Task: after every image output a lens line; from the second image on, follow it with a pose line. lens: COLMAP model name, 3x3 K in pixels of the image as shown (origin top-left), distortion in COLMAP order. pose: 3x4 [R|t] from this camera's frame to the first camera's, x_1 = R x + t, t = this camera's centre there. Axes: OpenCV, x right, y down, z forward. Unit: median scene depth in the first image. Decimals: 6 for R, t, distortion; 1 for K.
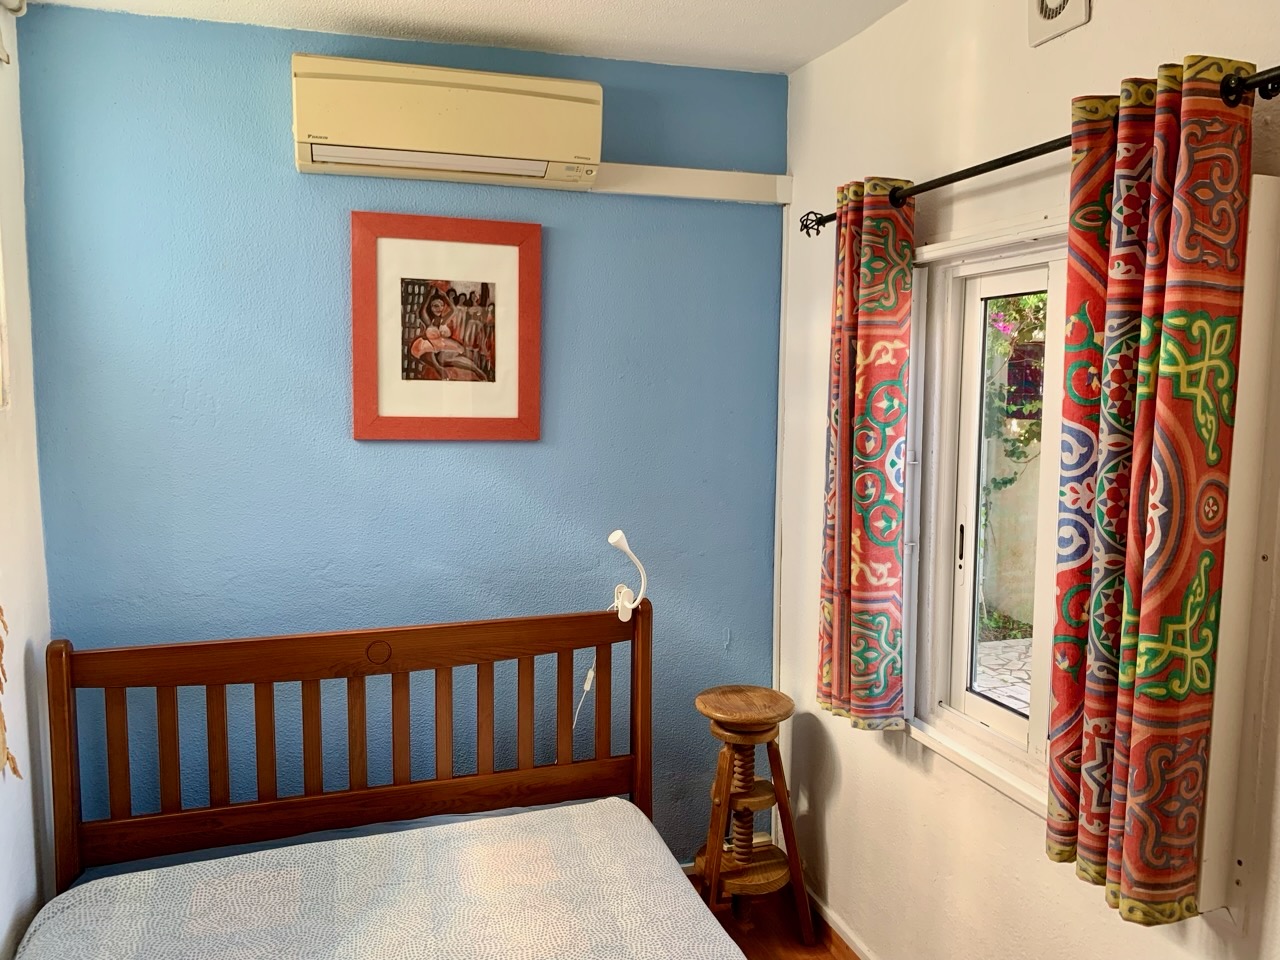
lens RADIAL K [[979.9, 0, 671.6], [0, 979.9, 465.6], [0, 0, 1]] dist [0.035536, -0.044402]
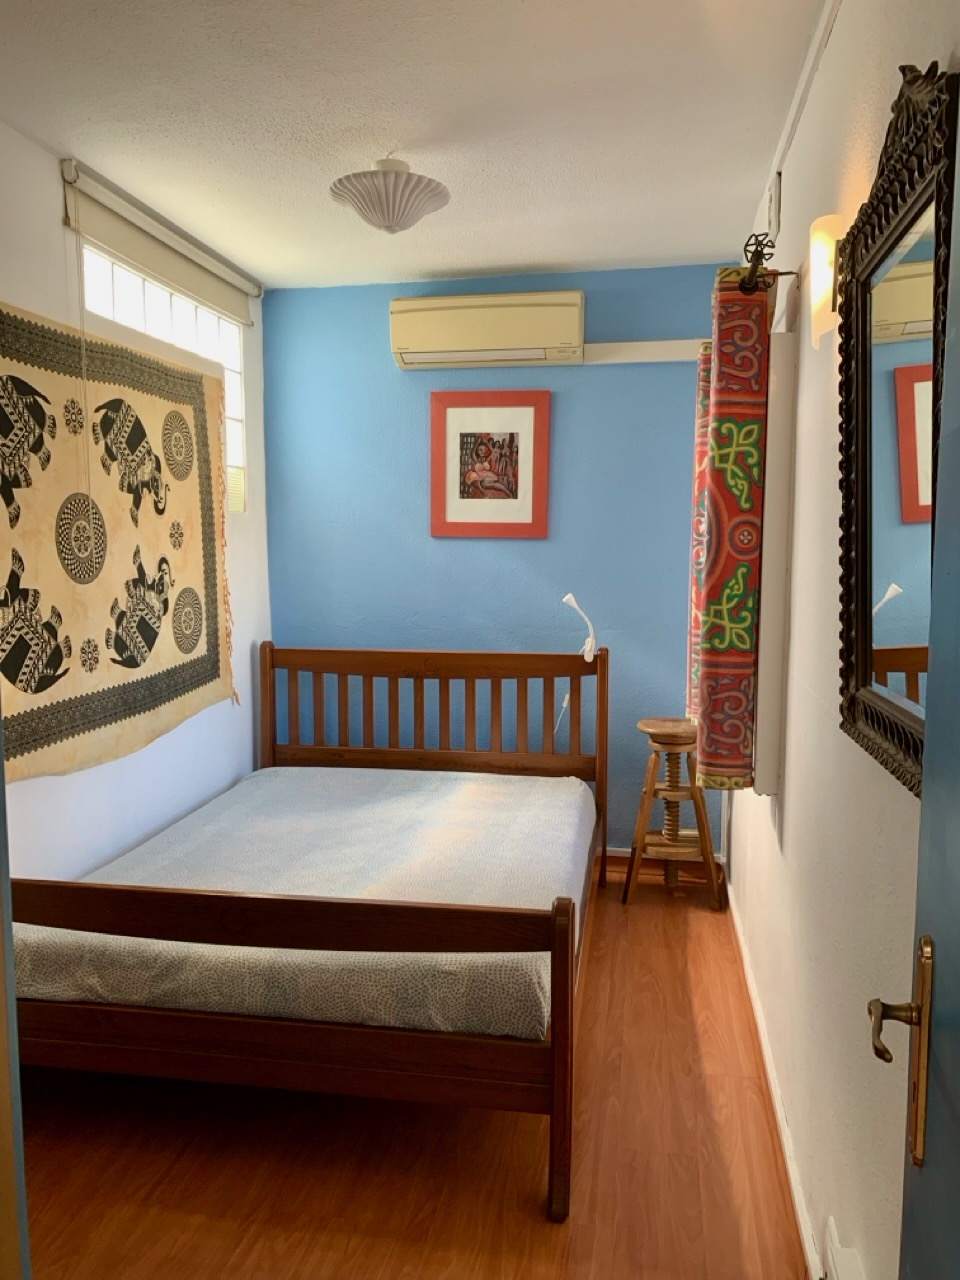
lens RADIAL K [[979.9, 0, 480.3], [0, 979.9, 637.5], [0, 0, 1]] dist [0.035536, -0.044402]
pose [[0.878440, 0.038789, -0.476275, 0.540814], [-0.035078, 0.999245, 0.016682, 0.113677], [0.476563, 0.002053, 0.879138, -0.377985]]
